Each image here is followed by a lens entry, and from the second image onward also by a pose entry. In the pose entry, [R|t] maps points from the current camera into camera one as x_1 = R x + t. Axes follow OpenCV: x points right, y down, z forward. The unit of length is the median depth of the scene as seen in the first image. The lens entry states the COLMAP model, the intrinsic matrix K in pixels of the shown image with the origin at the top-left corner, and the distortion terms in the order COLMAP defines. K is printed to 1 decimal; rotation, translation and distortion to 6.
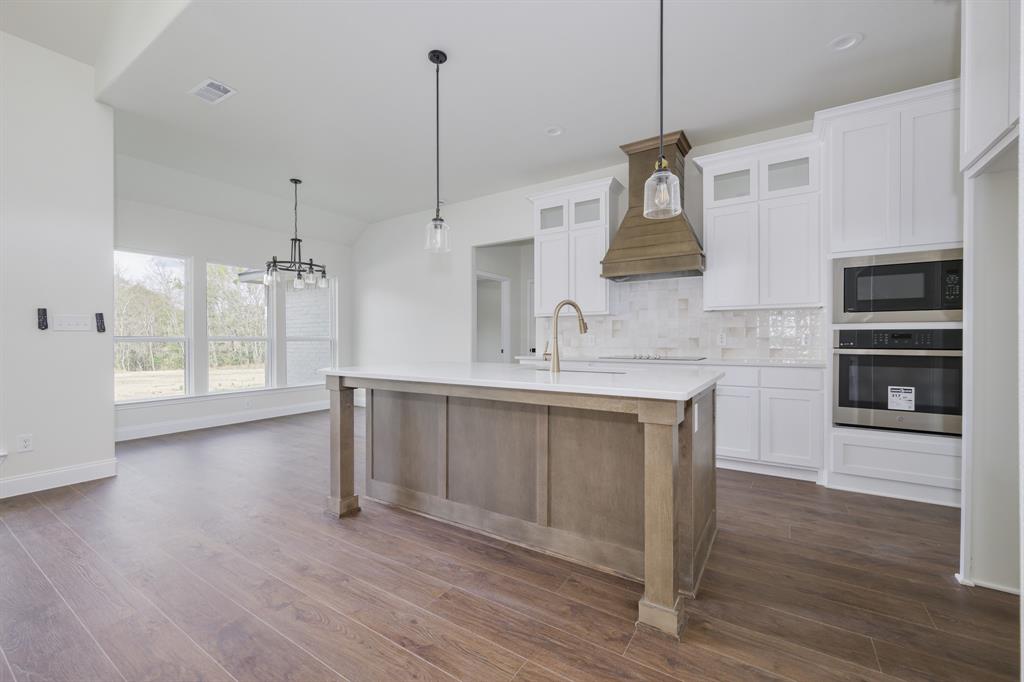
lens RADIAL K [[421.8, 0, 511.7], [0, 421.8, 345.9], [0, 0, 1]] dist [-0.000505, 0.000050]
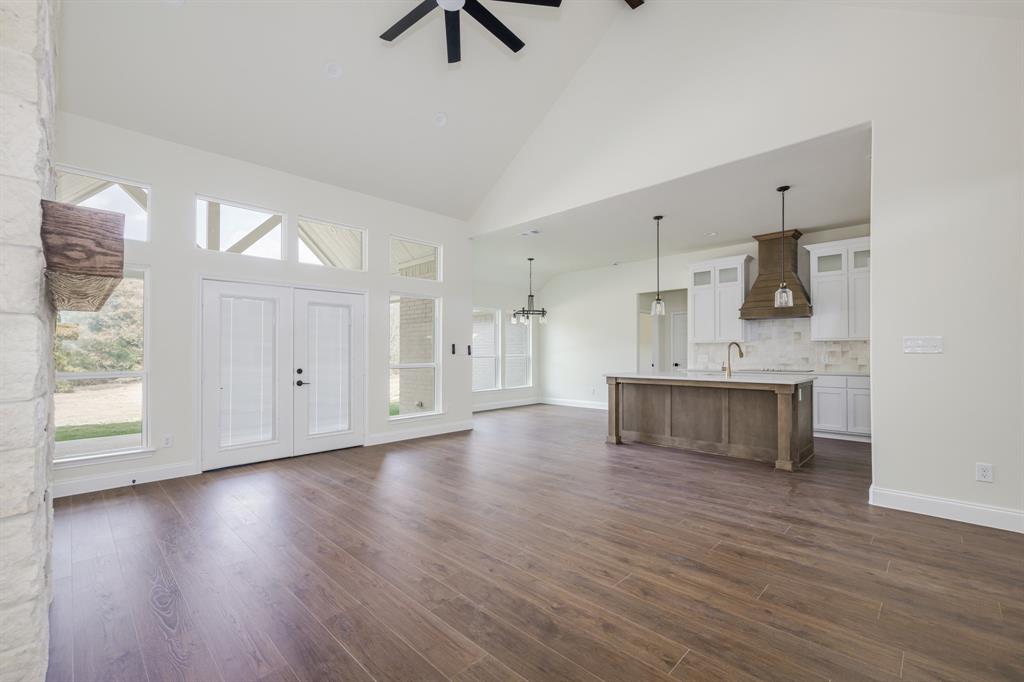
lens RADIAL K [[445.0, 0, 508.6], [0, 445.0, 354.7], [0, 0, 1]] dist [0.000463, -0.000165]
pose [[0.979916, 0.000270, -0.199411, -0.376962], [-0.001985, 0.999963, -0.008400, -0.017080], [0.199401, 0.008627, 0.979880, -1.000466]]
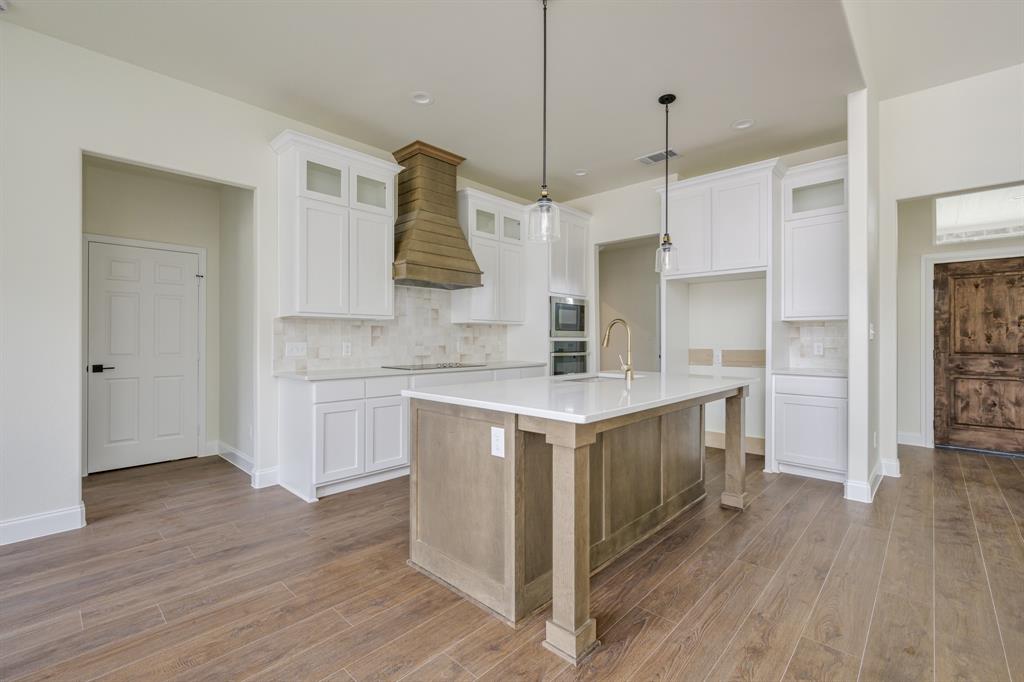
lens RADIAL K [[451.3, 0, 510.7], [0, 451.3, 338.1], [0, 0, 1]] dist [0.001980, -0.000158]
pose [[0.175977, 0.005197, 0.984381, -0.843064], [0.012429, 0.999895, -0.007501, -0.034106], [-0.984316, 0.013555, 0.175894, 0.772649]]
